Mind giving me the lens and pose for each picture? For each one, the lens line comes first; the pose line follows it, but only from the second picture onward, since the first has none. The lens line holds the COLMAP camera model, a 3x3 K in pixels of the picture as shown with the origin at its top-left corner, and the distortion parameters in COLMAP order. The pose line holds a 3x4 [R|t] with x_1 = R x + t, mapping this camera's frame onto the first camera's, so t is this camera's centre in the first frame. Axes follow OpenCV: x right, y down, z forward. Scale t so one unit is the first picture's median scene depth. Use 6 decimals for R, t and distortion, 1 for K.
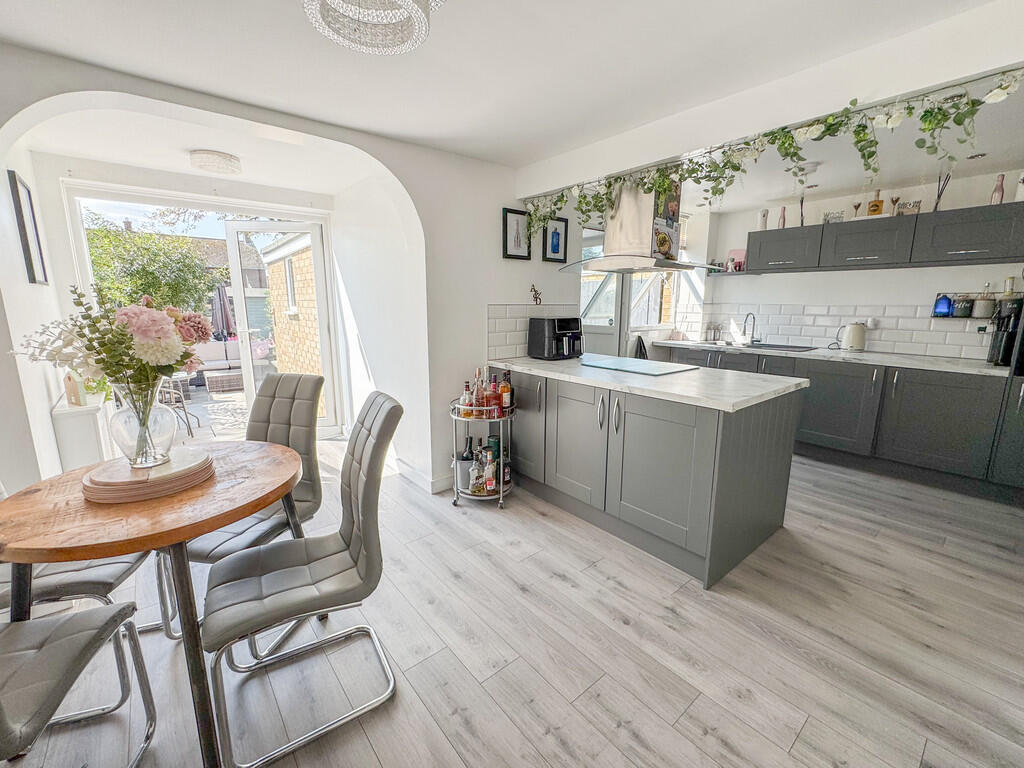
lens RADIAL K [[431.9, 0, 516.2], [0, 431.9, 384.1], [0, 0, 1]] dist [-0.005953, -0.000236]
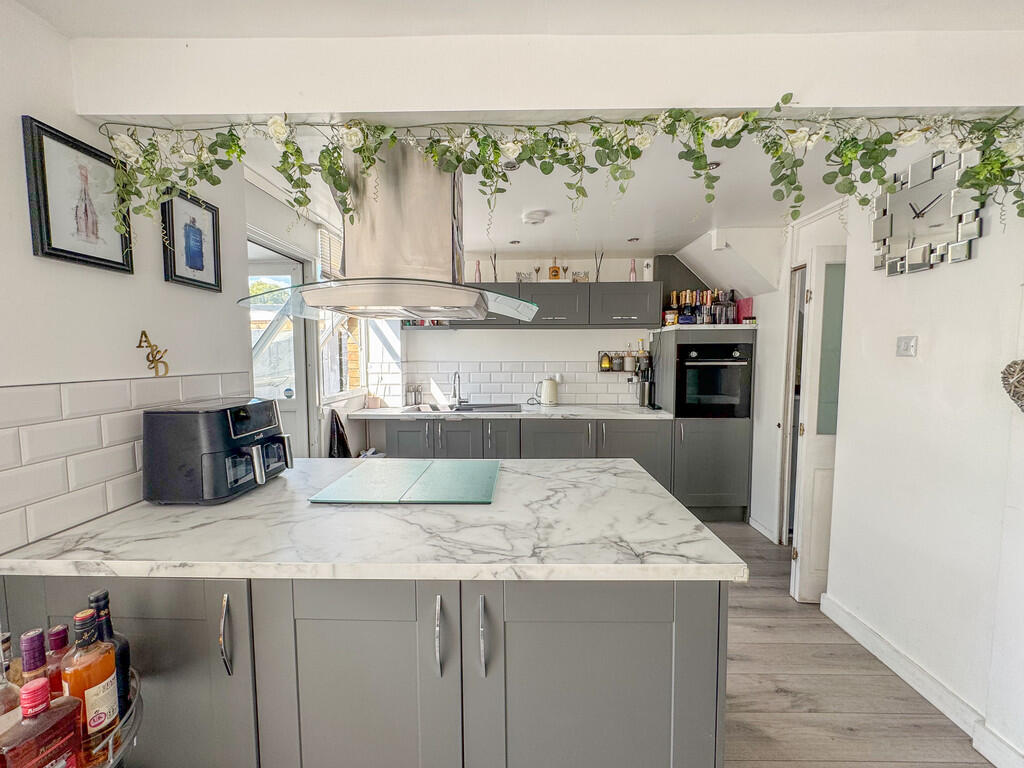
lens RADIAL K [[410.4, 0, 512.0], [0, 410.4, 384.0], [0, 0, 1]] dist [-0.001173, -0.000261]
pose [[0.655857, -0.058200, 0.752638, -0.031923], [0.144973, 0.988176, -0.049917, -0.110571], [-0.740834, 0.141851, 0.656539, 0.491706]]
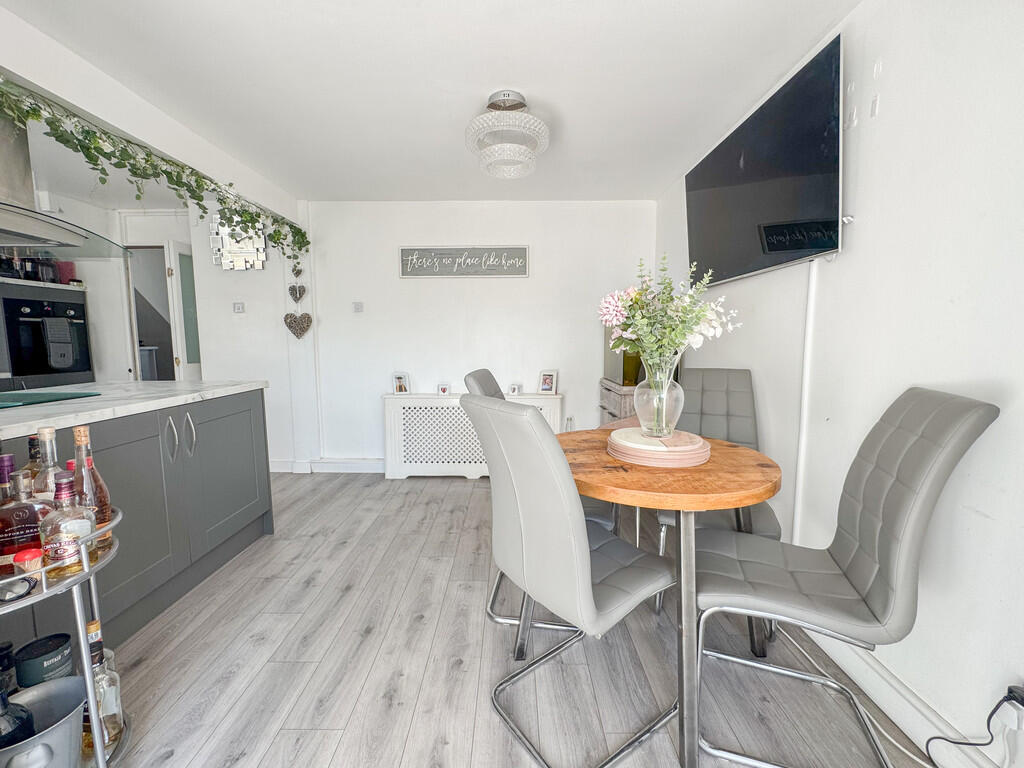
lens RADIAL K [[416.6, 0, 508.9], [0, 416.6, 381.5], [0, 0, 1]] dist [-0.002028, -0.000156]
pose [[-0.762027, -0.066088, 0.644164, -0.535997], [0.121330, 0.962588, 0.242287, -0.102918], [-0.636076, 0.262786, -0.725500, 0.849995]]
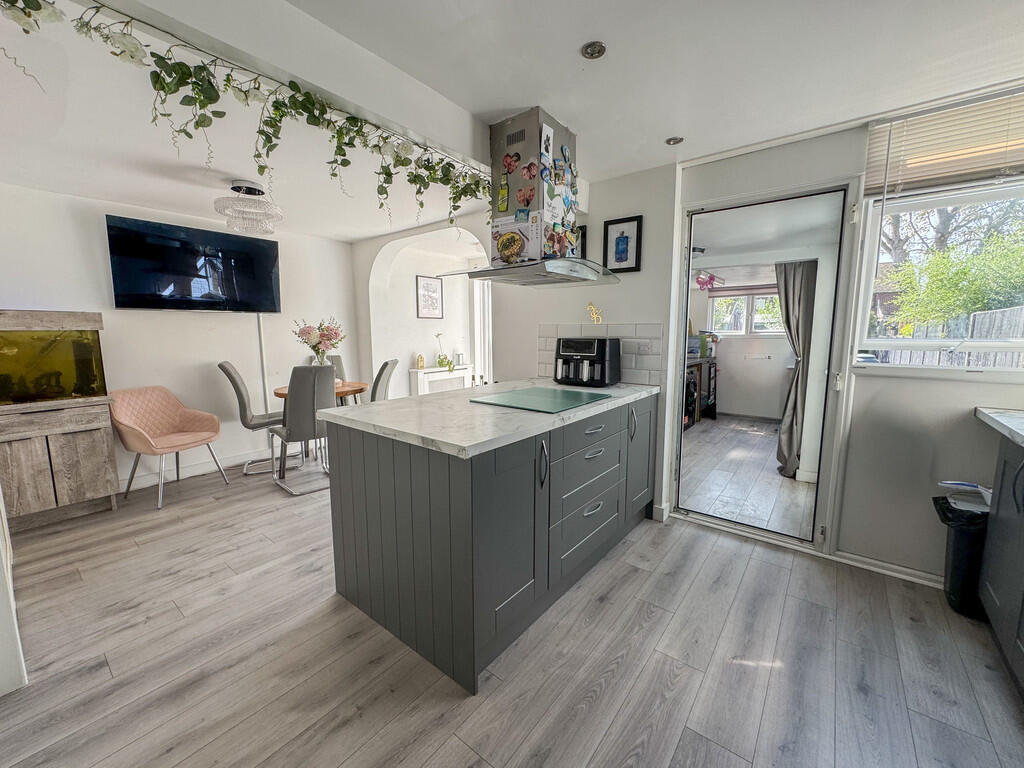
lens RADIAL K [[416.6, 0, 508.9], [0, 416.6, 381.5], [0, 0, 1]] dist [-0.002028, -0.000156]
pose [[0.195634, 0.116560, -0.973725, 0.924791], [-0.177760, 0.980678, 0.081678, -0.111902], [0.964432, 0.157111, 0.212573, 0.708694]]
